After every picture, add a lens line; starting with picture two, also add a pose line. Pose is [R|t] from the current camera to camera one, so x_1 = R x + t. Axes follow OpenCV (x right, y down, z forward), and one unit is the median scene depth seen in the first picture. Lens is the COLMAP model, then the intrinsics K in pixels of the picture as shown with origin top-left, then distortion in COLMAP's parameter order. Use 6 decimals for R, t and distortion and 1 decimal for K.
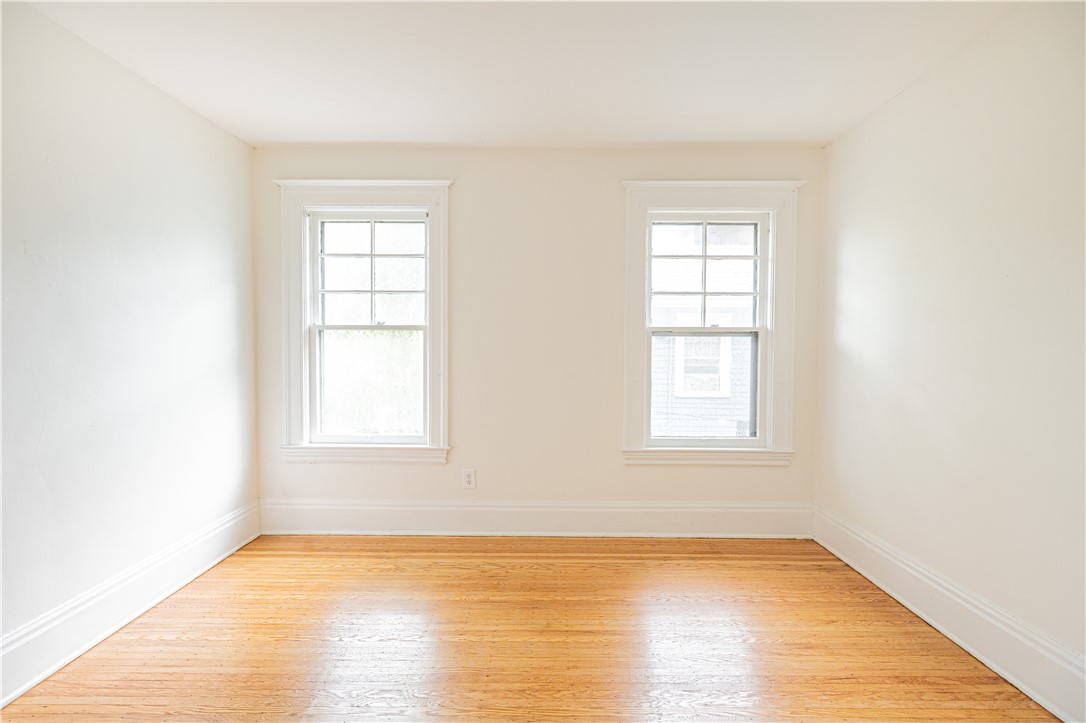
lens RADIAL K [[460.9, 0, 538.7], [0, 460.9, 363.6], [0, 0, 1]] dist [0.002305, 0.000130]
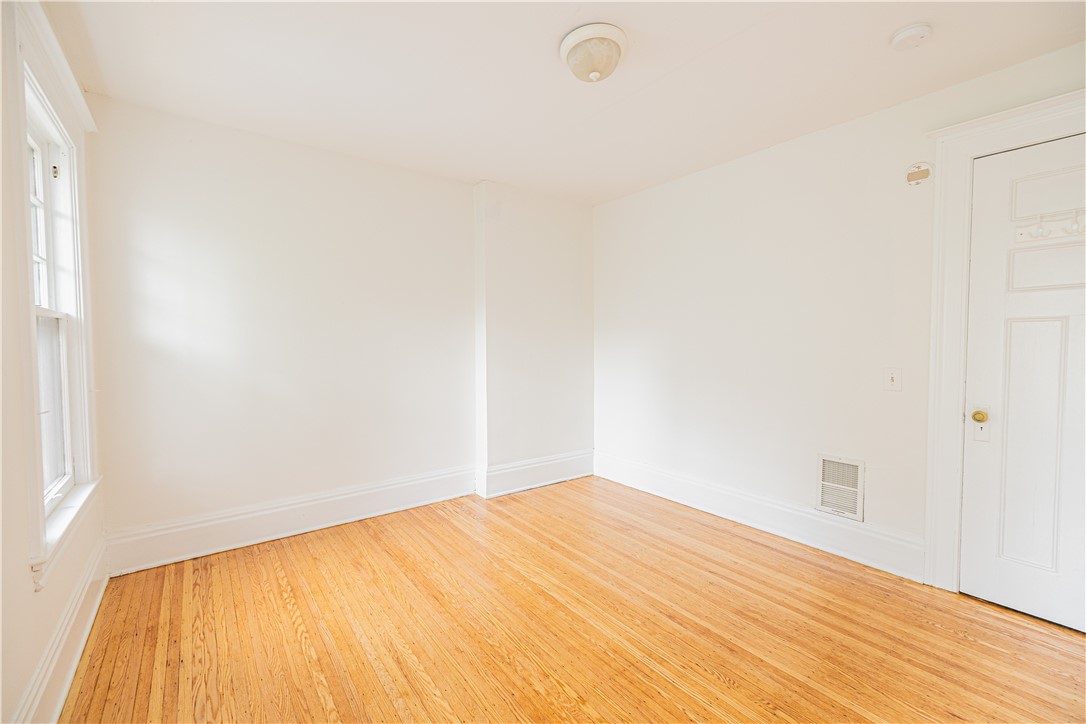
lens RADIAL K [[457.2, 0, 549.7], [0, 457.2, 366.4], [0, 0, 1]] dist [0.001171, 0.000150]
pose [[-0.638311, -0.042970, 0.768578, -0.495855], [0.022691, 0.996957, 0.074583, -0.032801], [-0.769444, 0.065046, -0.635394, 0.874120]]
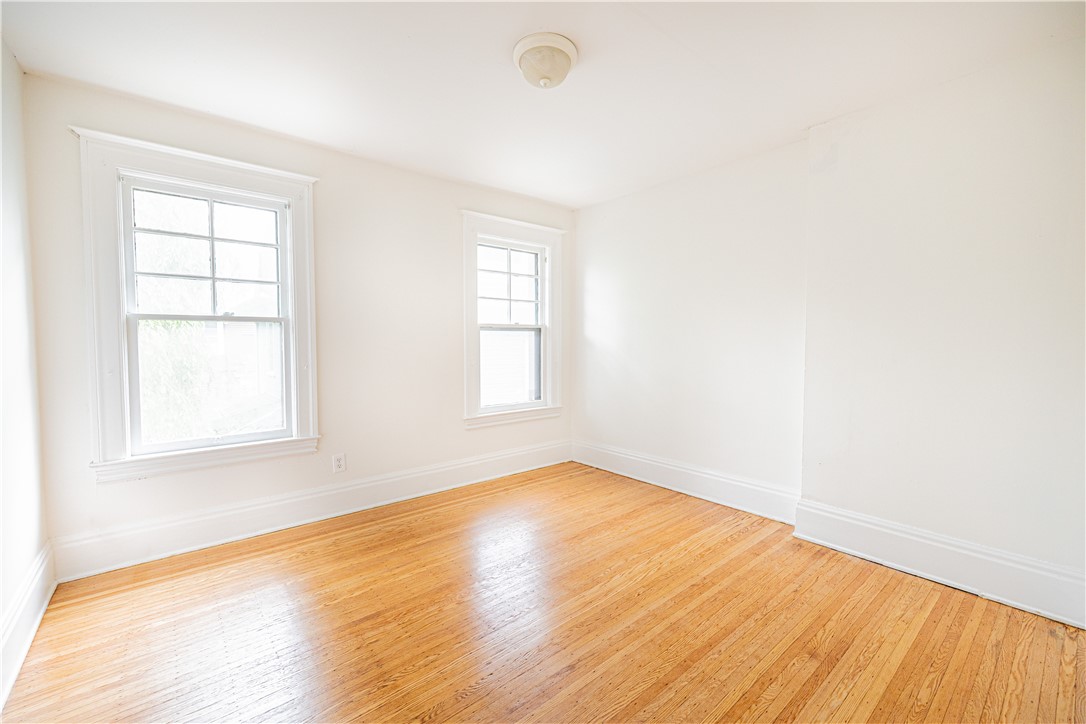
lens RADIAL K [[460.9, 0, 538.7], [0, 460.9, 364.1], [0, 0, 1]] dist [0.002305, 0.000130]
pose [[0.756797, -0.039712, 0.652443, -0.493269], [0.025246, 0.999184, 0.031532, -0.000595], [-0.653163, -0.007392, 0.757182, -0.110037]]
